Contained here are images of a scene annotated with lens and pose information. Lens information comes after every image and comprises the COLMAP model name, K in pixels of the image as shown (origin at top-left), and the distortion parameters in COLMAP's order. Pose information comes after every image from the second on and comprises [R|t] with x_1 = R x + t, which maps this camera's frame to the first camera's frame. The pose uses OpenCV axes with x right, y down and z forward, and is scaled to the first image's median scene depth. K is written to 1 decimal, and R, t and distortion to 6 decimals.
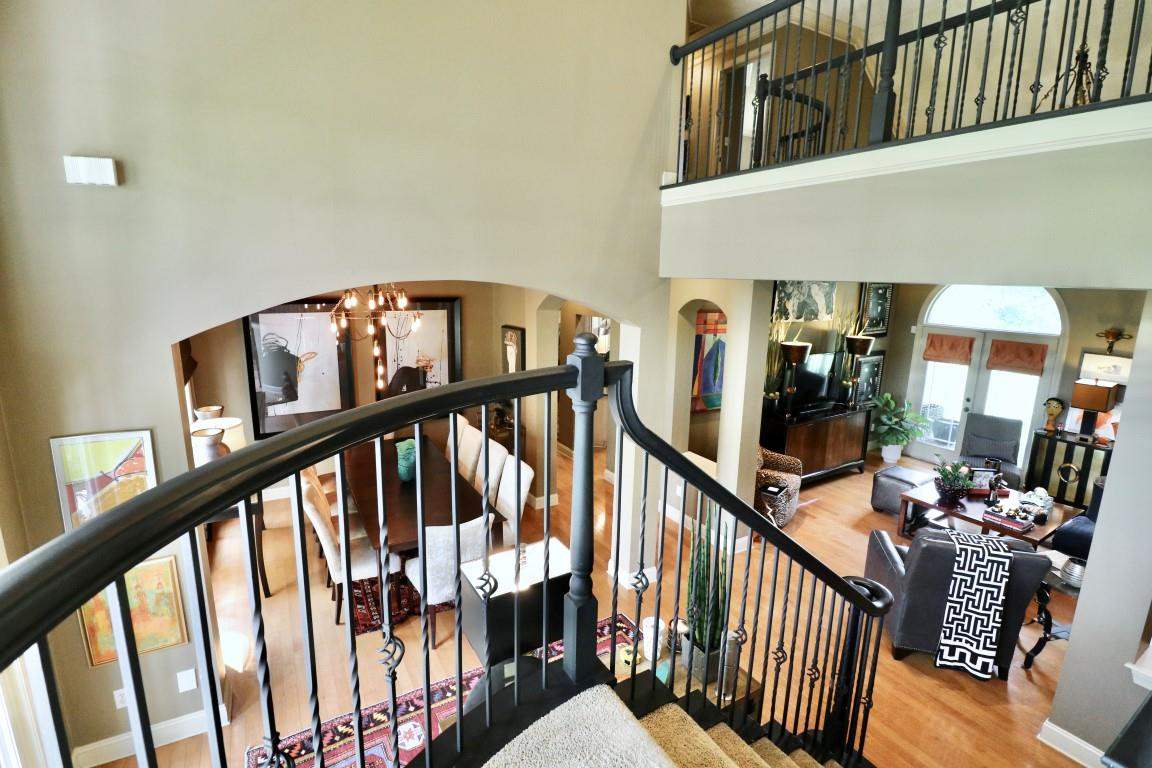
lens RADIAL K [[529.5, 0, 568.9], [0, 529.5, 377.5], [0, 0, 1]] dist [0.009563, -0.020320]
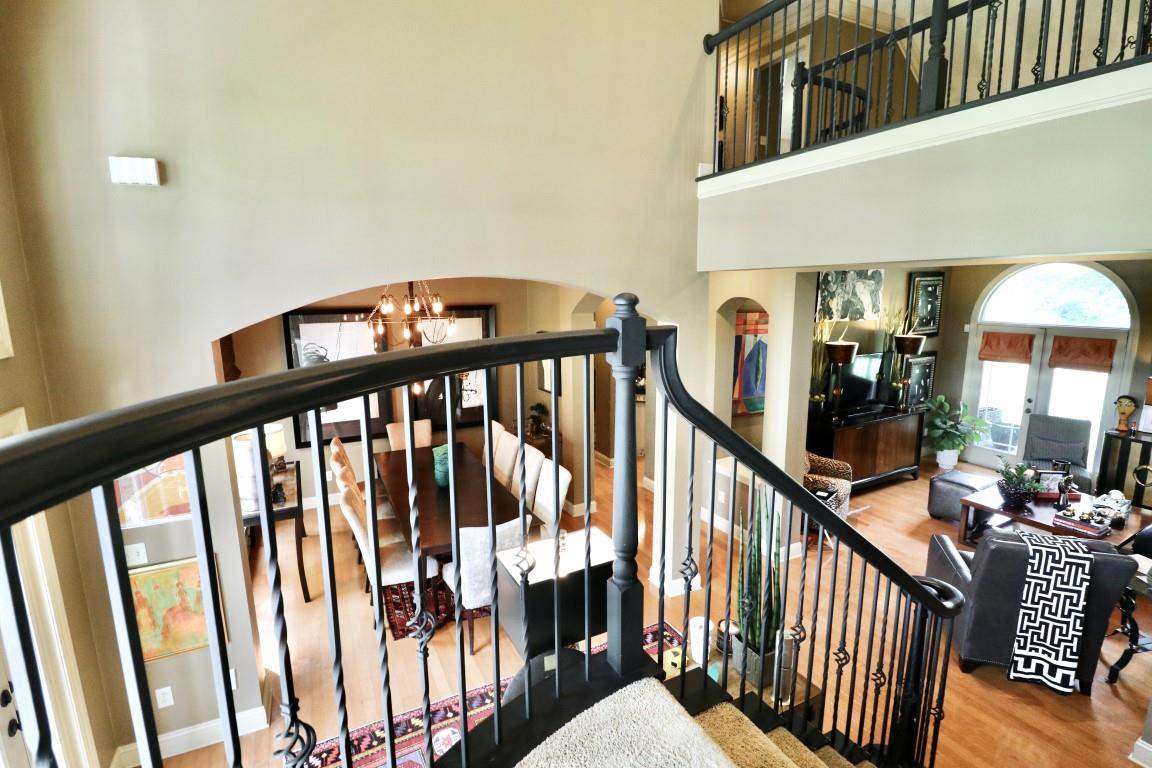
lens RADIAL K [[531.0, 0, 572.5], [0, 531.0, 380.3], [0, 0, 1]] dist [0.000447, -0.012034]
pose [[0.998078, -0.017379, -0.059480, -0.003358], [0.015886, 0.999549, -0.025482, 0.034369], [0.059896, 0.024488, 0.997904, 0.023588]]
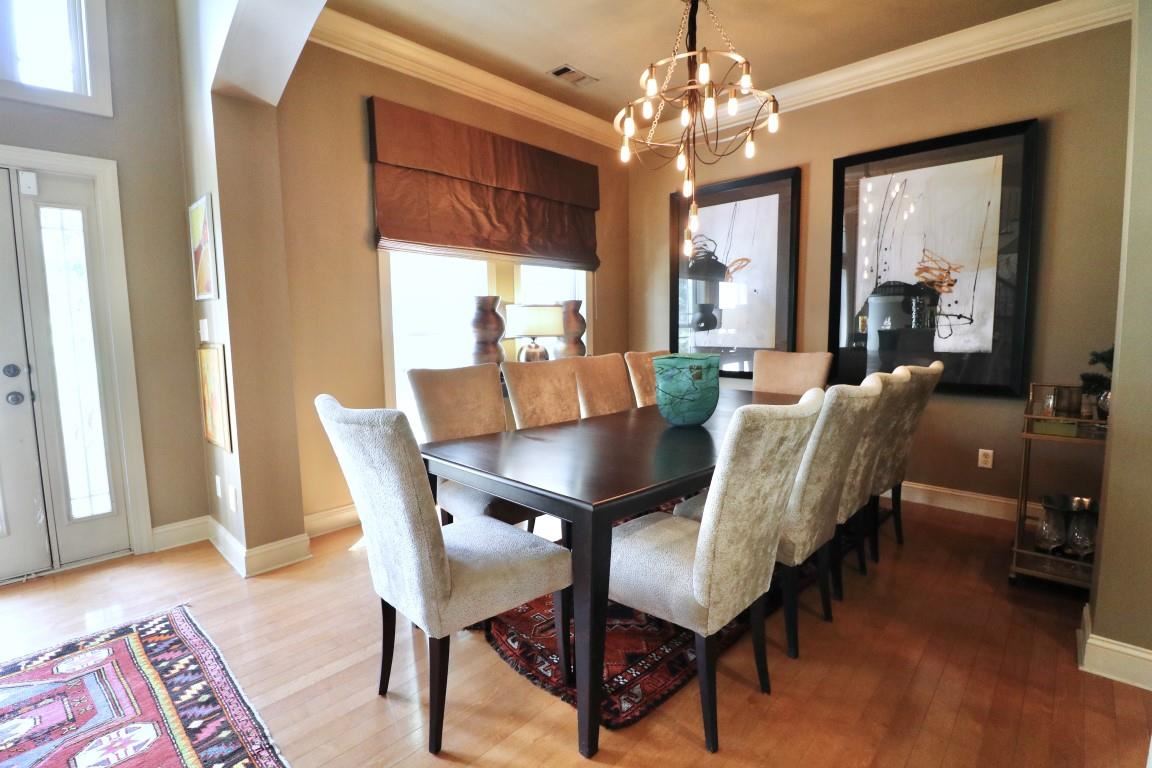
lens RADIAL K [[531.0, 0, 572.5], [0, 531.0, 380.3], [0, 0, 1]] dist [0.000447, -0.012034]
pose [[0.271163, 0.075093, -0.959600, 0.213626], [-0.166637, 0.985561, 0.030036, 0.201532], [0.947999, 0.151760, 0.279761, 0.989228]]
